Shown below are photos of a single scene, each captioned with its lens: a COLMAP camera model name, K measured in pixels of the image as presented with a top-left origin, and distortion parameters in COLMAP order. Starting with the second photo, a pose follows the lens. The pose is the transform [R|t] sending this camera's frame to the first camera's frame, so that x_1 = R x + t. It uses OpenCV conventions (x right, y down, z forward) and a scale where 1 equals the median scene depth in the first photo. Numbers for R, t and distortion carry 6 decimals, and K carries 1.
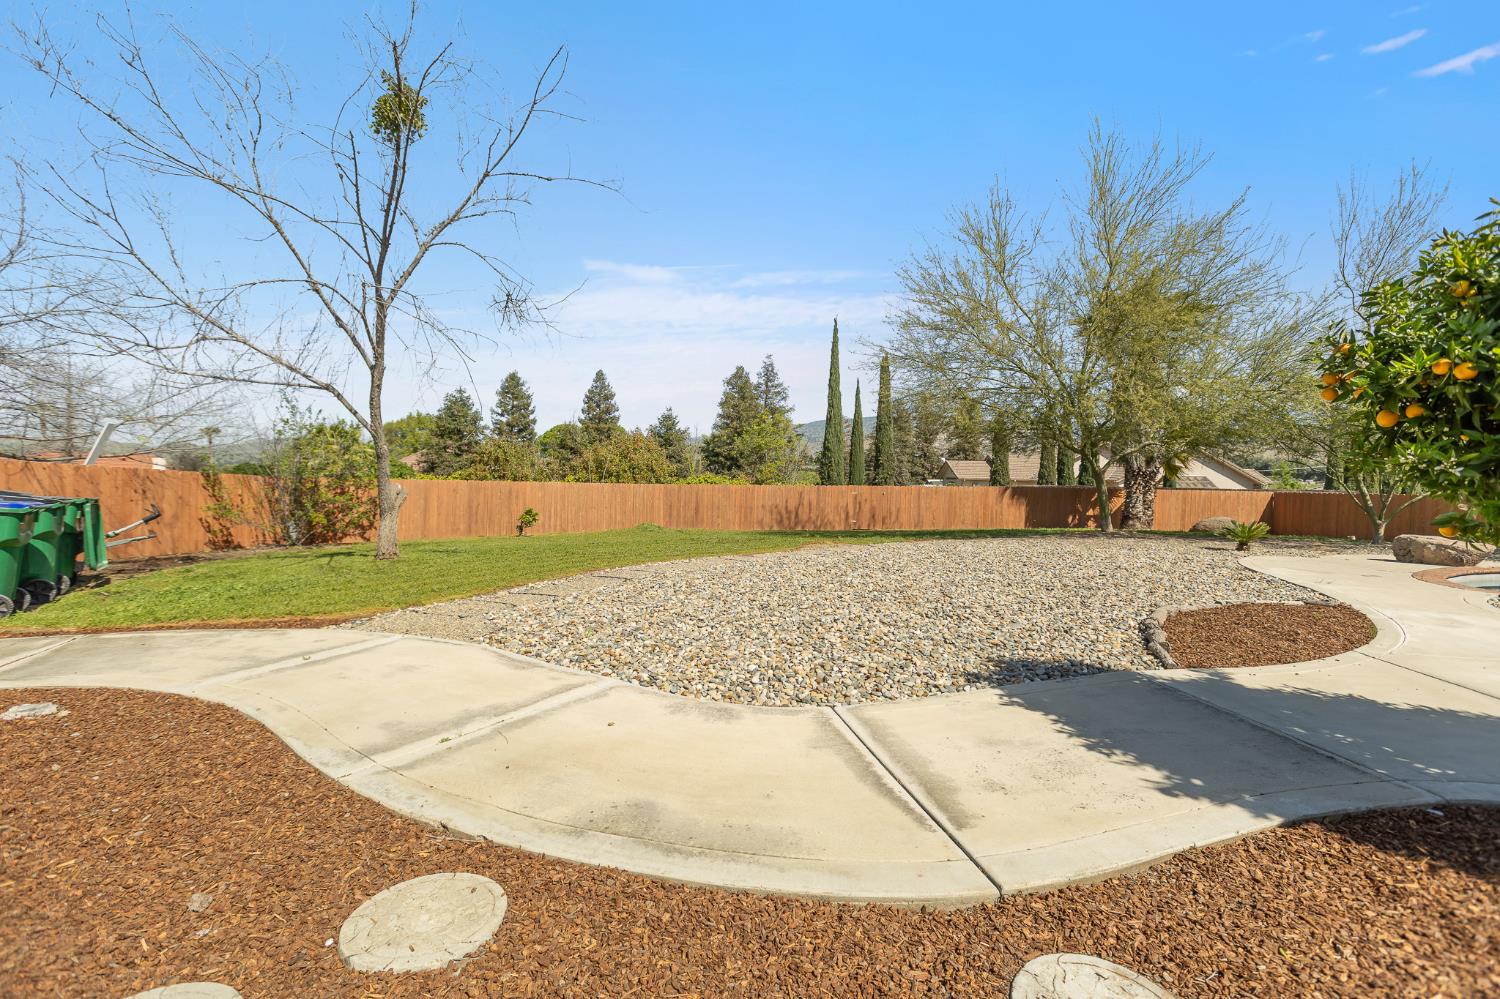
lens RADIAL K [[671.5, 0, 743.4], [0, 671.5, 484.6], [0, 0, 1]] dist [0.000136, -0.000233]
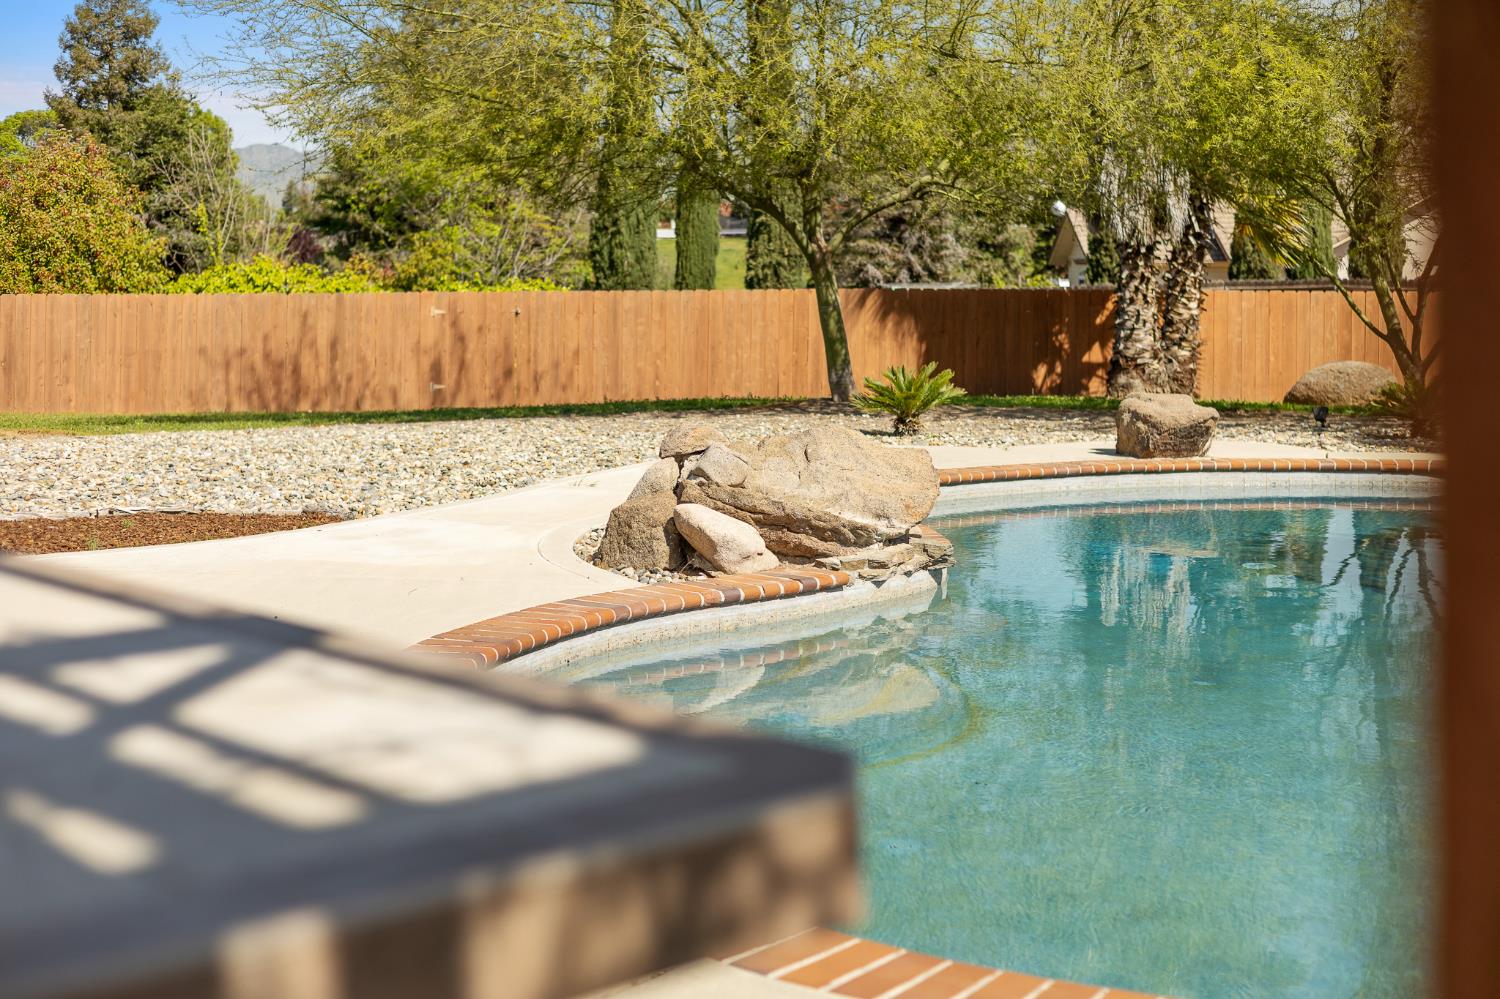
lens RADIAL K [[2078.6, 0, 749.3], [0, 2078.6, 498.6], [0, 0, 1]] dist [-0.018561, 0.000000]
pose [[0.999825, -0.014570, 0.011729, 0.199294], [0.013295, 0.994667, 0.102274, -0.000029], [-0.013157, -0.102100, 0.994687, -0.110166]]
